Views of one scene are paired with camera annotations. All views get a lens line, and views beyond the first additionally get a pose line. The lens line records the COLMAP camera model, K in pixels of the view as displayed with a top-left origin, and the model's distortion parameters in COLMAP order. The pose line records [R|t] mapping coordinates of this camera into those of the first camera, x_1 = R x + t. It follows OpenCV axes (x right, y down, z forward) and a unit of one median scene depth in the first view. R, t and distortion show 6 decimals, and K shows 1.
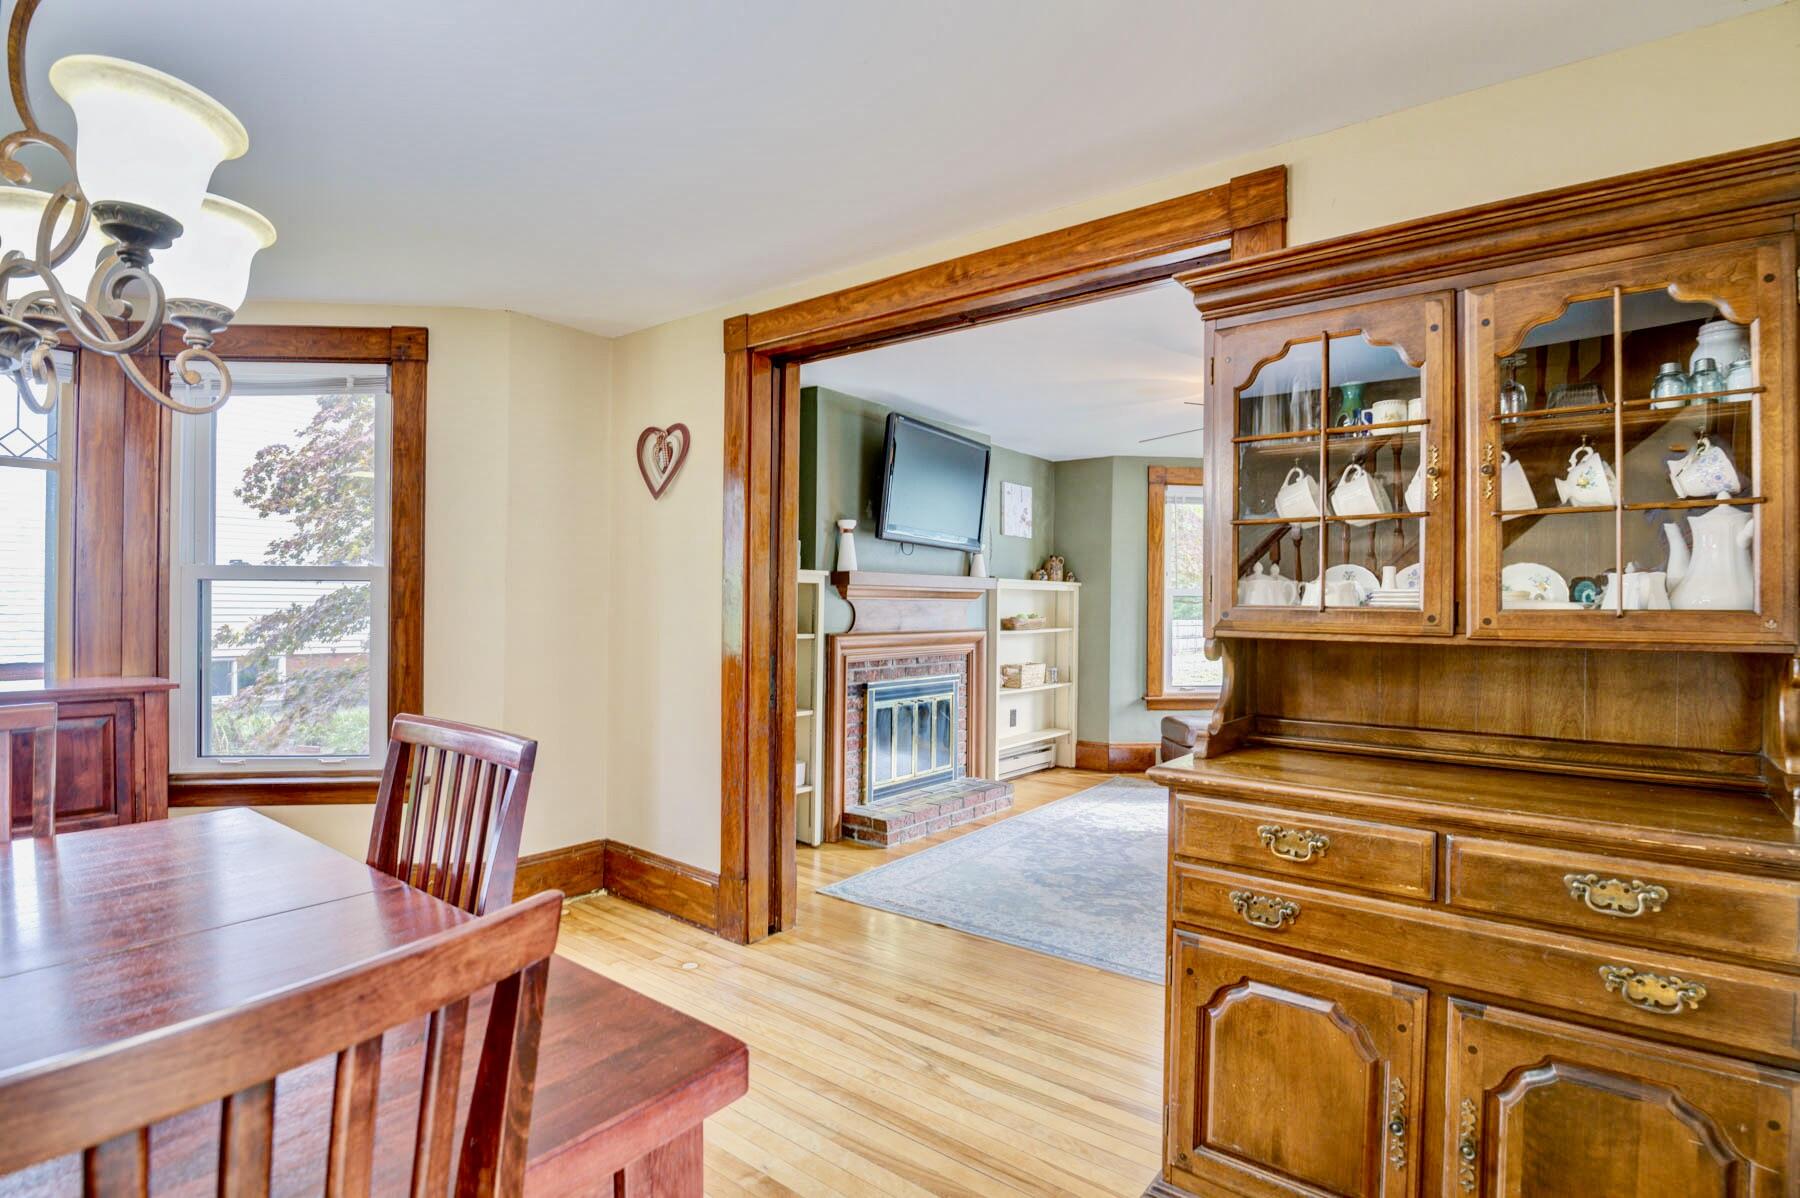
lens RADIAL K [[890.4, 0, 903.2], [0, 890.4, 600.0], [0, 0, 1]] dist [-0.005041, -0.000654]
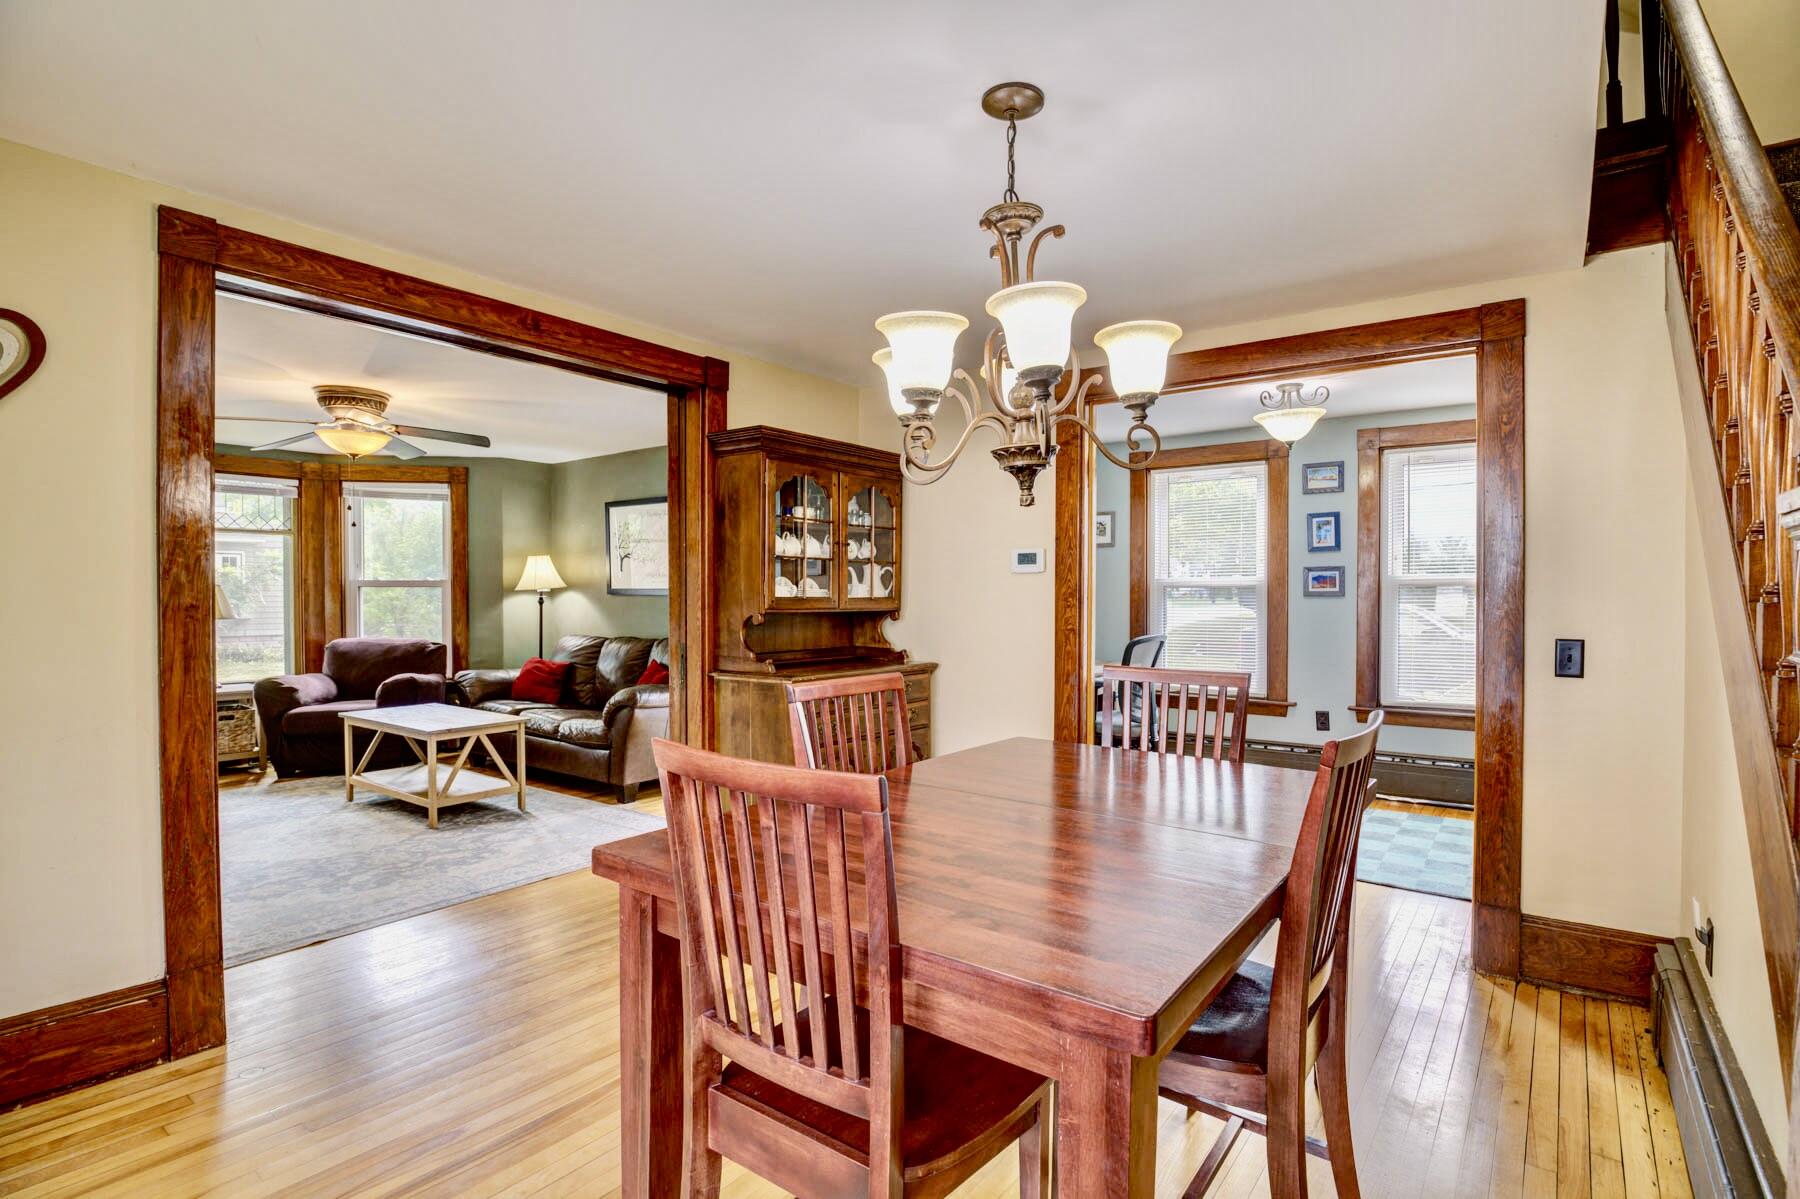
lens RADIAL K [[890.4, 0, 903.6], [0, 890.4, 601.1], [0, 0, 1]] dist [-0.005041, -0.000654]
pose [[-0.016407, -0.011501, 0.999799, -1.267691], [-0.002756, 0.999931, 0.011457, -0.006733], [-0.999862, -0.002568, -0.016437, 0.568967]]
